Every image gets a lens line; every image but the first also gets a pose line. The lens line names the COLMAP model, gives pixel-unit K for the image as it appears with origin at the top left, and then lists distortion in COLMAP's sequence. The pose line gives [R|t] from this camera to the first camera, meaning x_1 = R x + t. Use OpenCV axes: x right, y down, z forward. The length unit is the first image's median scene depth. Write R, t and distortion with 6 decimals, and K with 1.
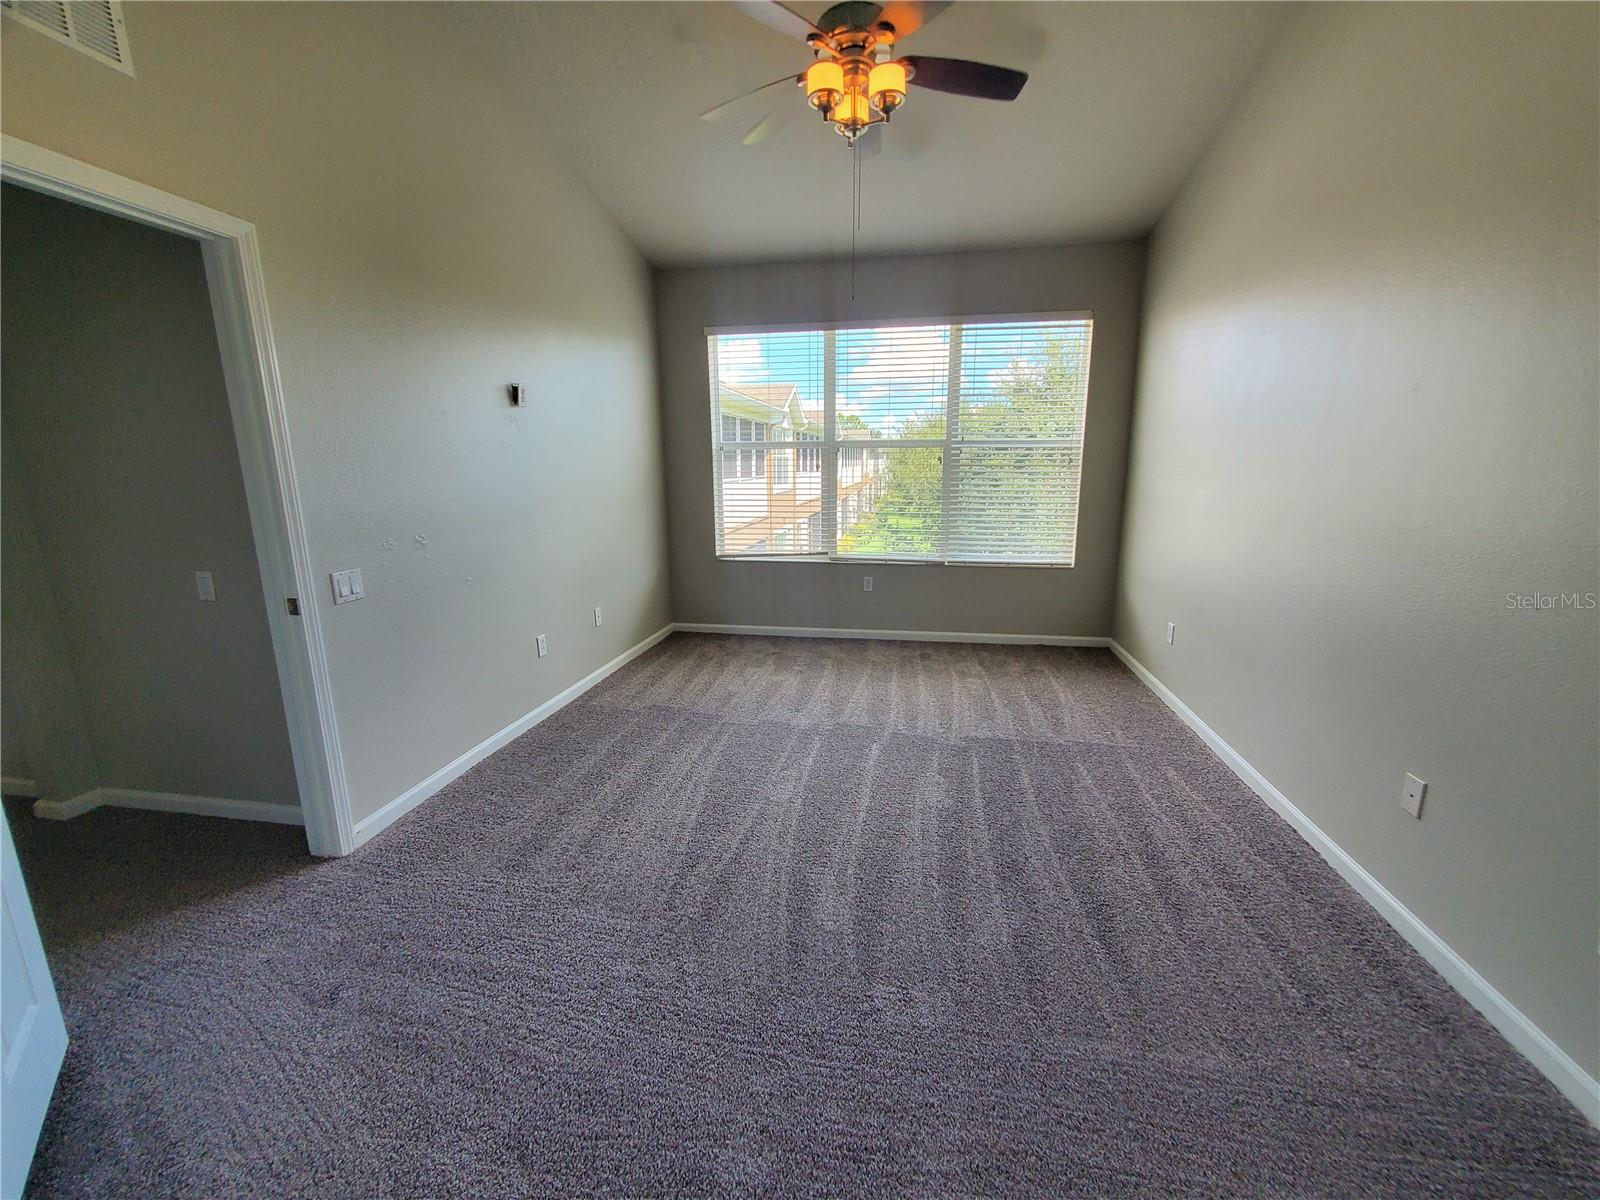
lens RADIAL K [[634.4, 0, 805.1], [0, 634.4, 593.6], [0, 0, 1]] dist [-0.000342, 0.000074]
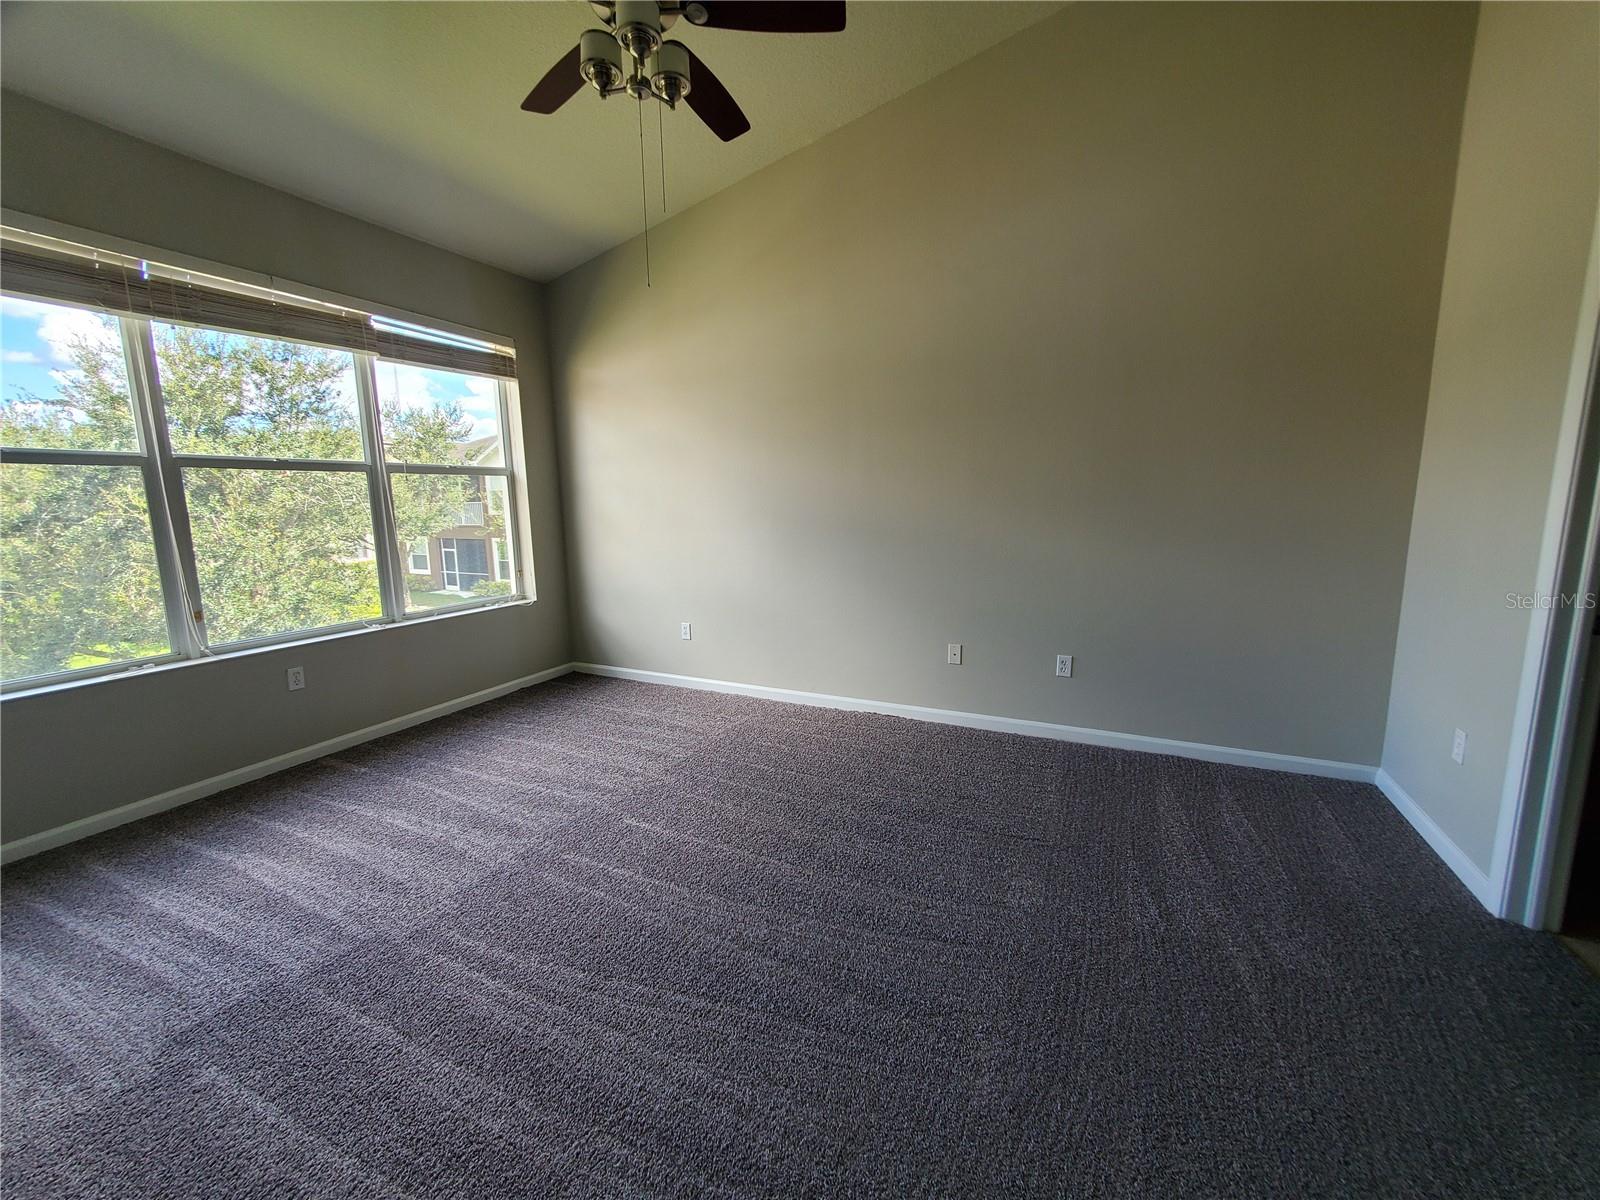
lens RADIAL K [[634.4, 0, 805.1], [0, 634.4, 593.6], [0, 0, 1]] dist [-0.000342, 0.000074]
pose [[0.263890, -0.142043, 0.954037, -0.489019], [0.207711, 0.974260, 0.087600, -0.063703], [-0.941923, 0.175047, 0.286601, 0.419235]]
